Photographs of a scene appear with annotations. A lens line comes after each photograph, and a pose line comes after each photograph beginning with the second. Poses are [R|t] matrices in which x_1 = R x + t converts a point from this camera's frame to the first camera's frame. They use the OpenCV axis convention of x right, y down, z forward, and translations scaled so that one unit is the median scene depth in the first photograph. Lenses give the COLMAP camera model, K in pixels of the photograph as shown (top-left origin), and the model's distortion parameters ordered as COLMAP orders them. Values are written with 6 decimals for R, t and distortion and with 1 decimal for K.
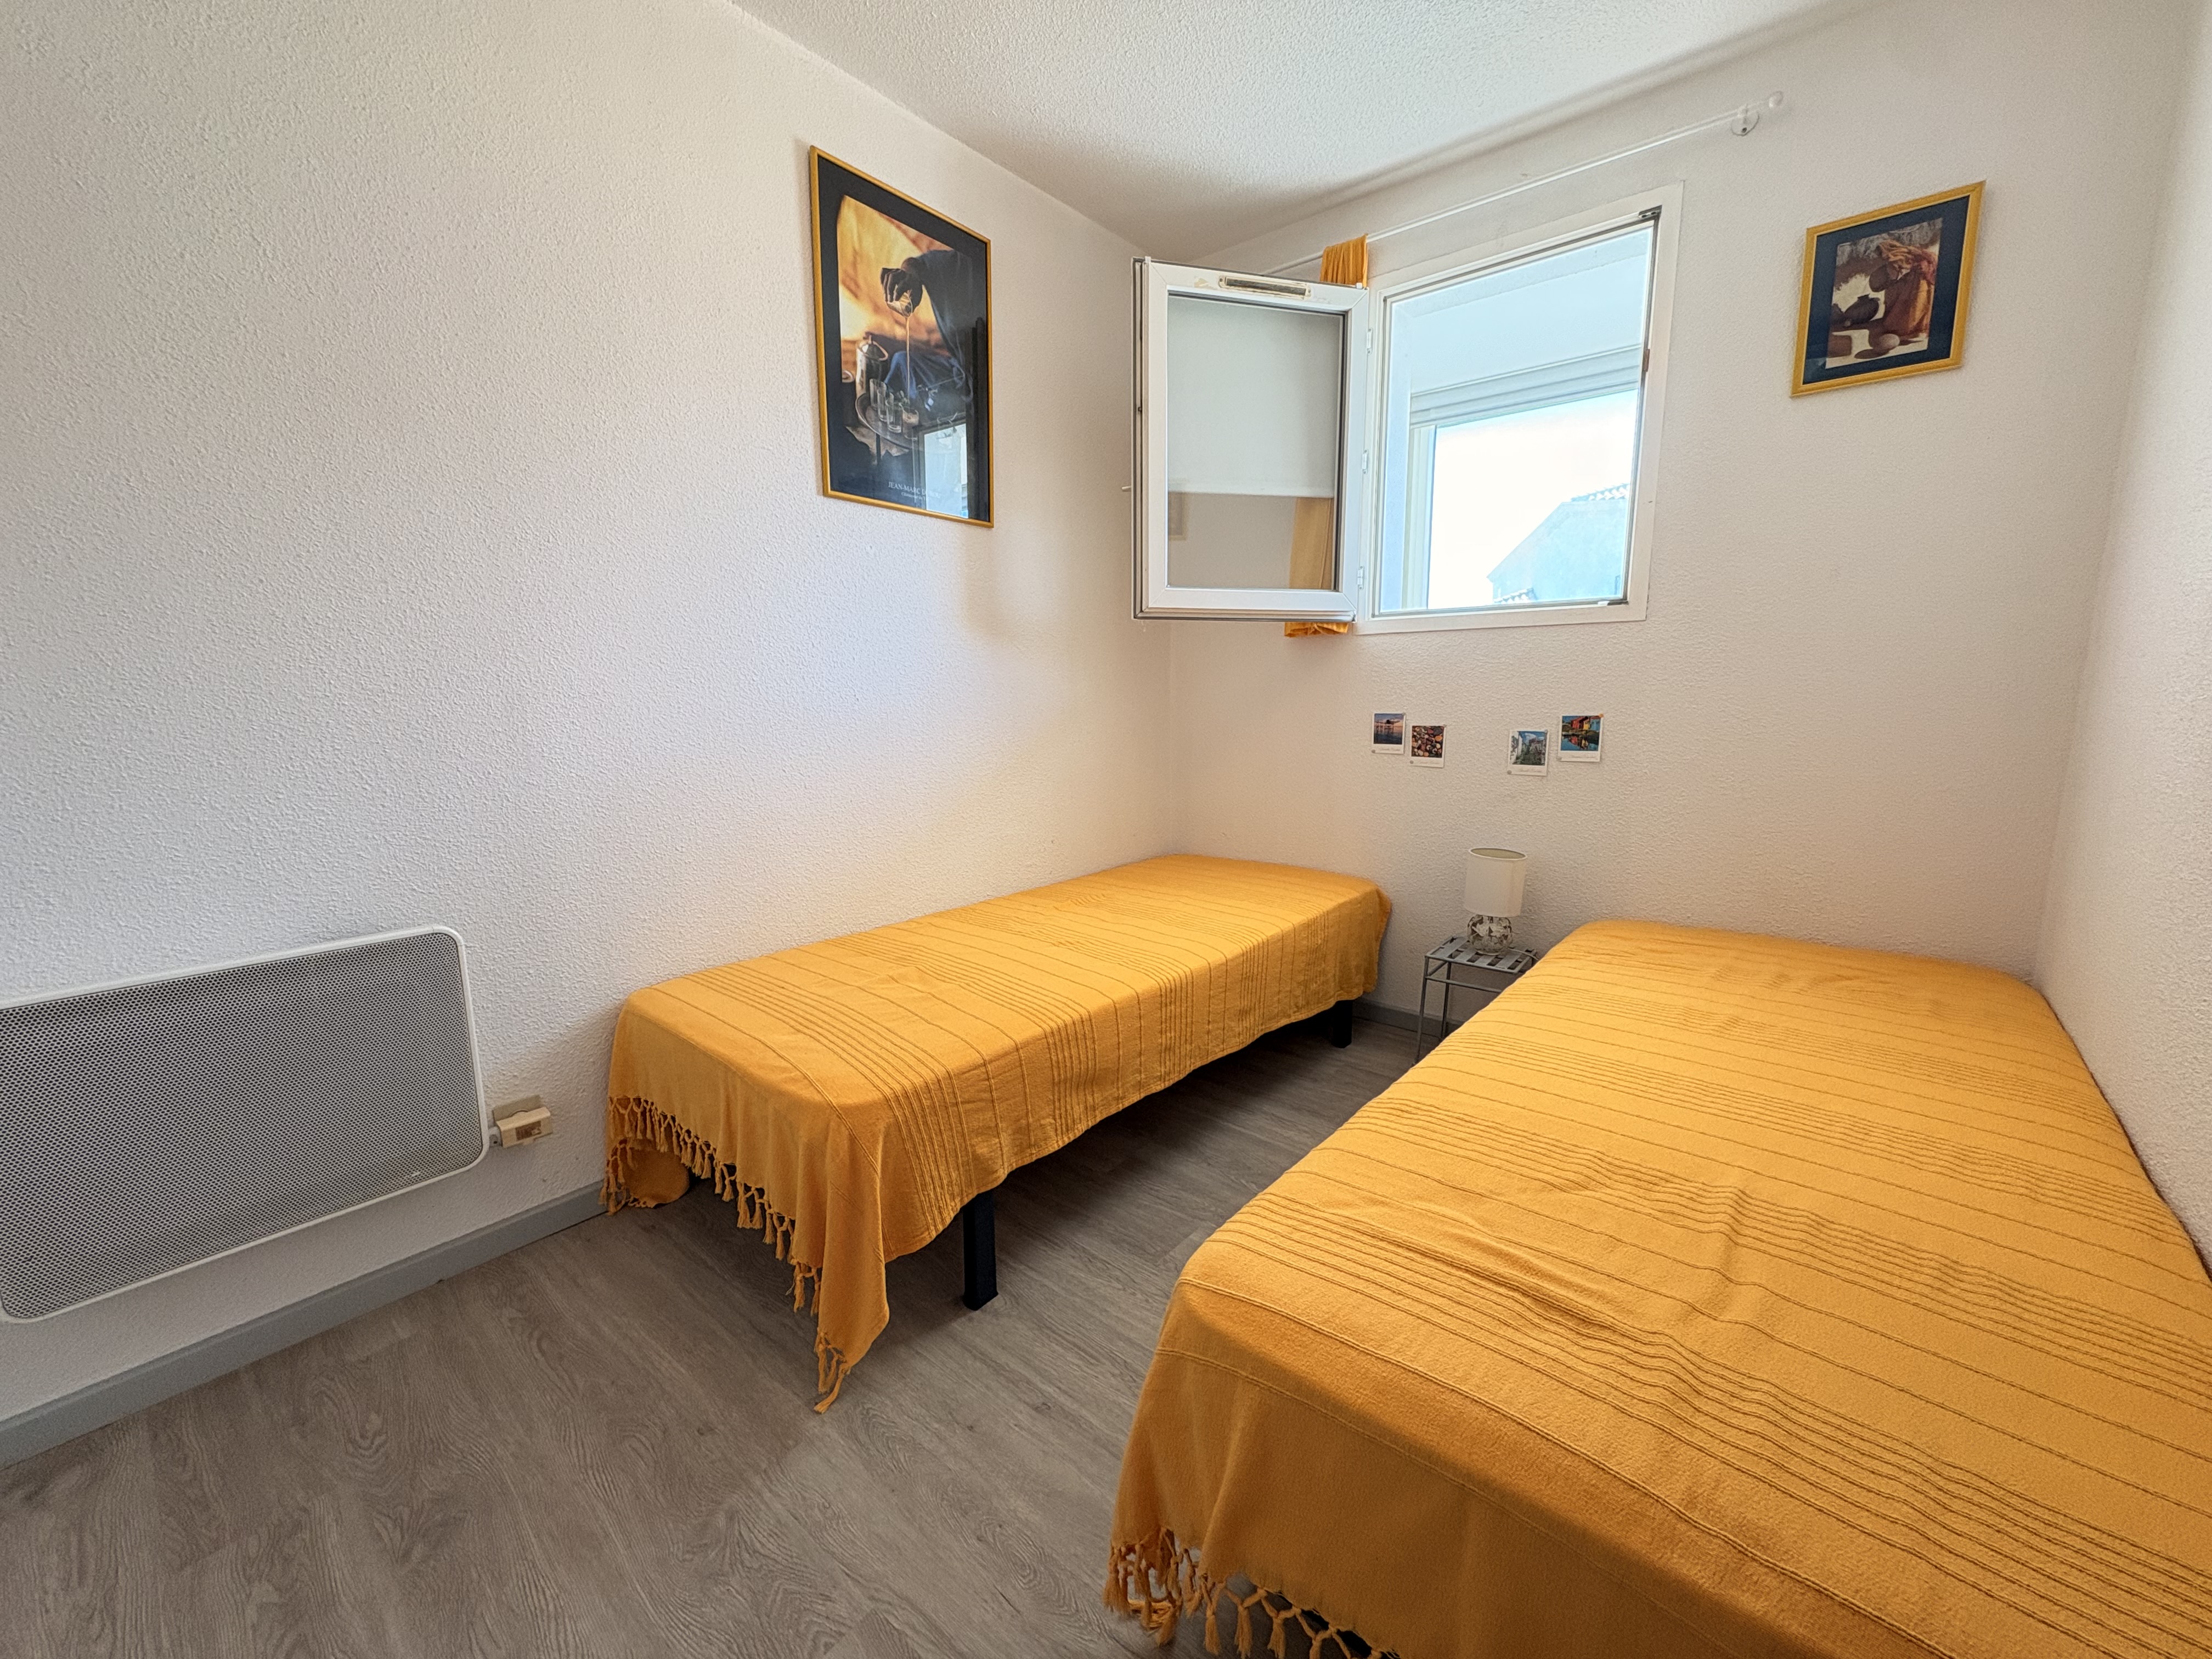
lens RADIAL K [[885.8, 0, 1103.1], [0, 885.8, 825.4], [0, 0, 1]] dist [0.000645, -0.000867]
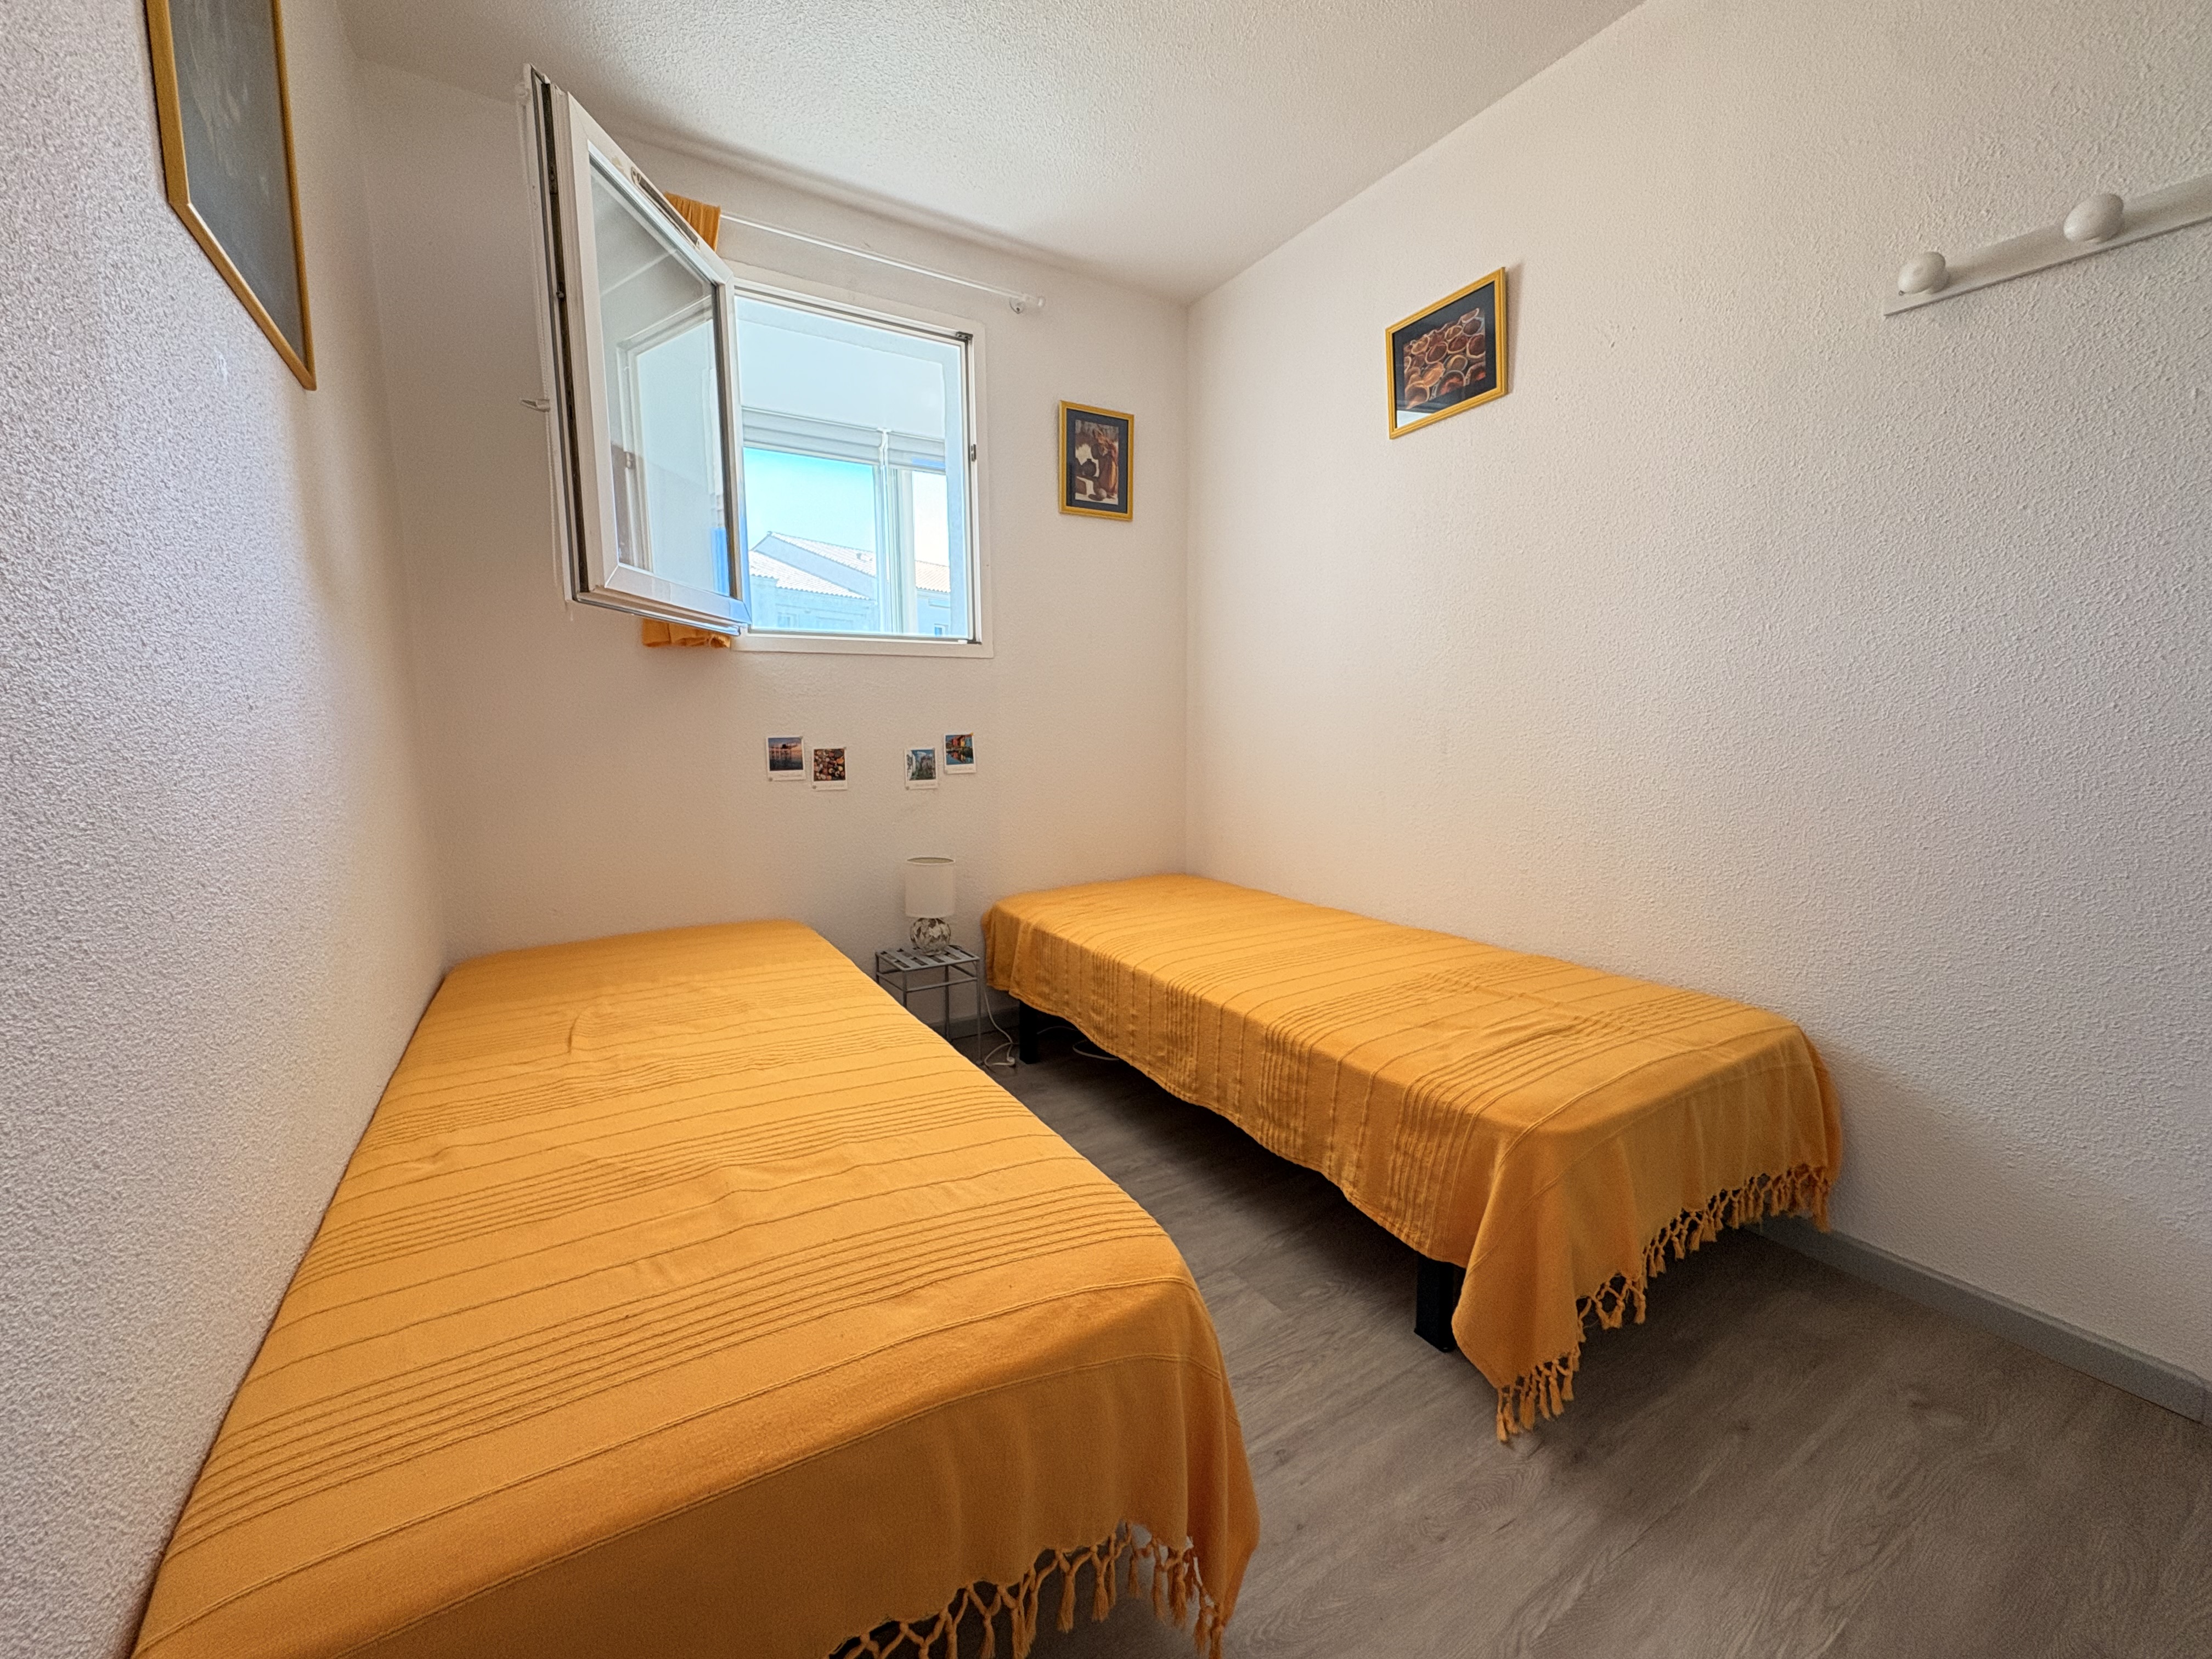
lens RADIAL K [[885.8, 0, 1103.5], [0, 885.8, 825.7], [0, 0, 1]] dist [0.000645, -0.000867]
pose [[0.311392, -0.105240, 0.944436, -0.554856], [0.151783, 0.986598, 0.059894, -0.047225], [-0.938082, 0.124699, 0.323192, 0.470382]]
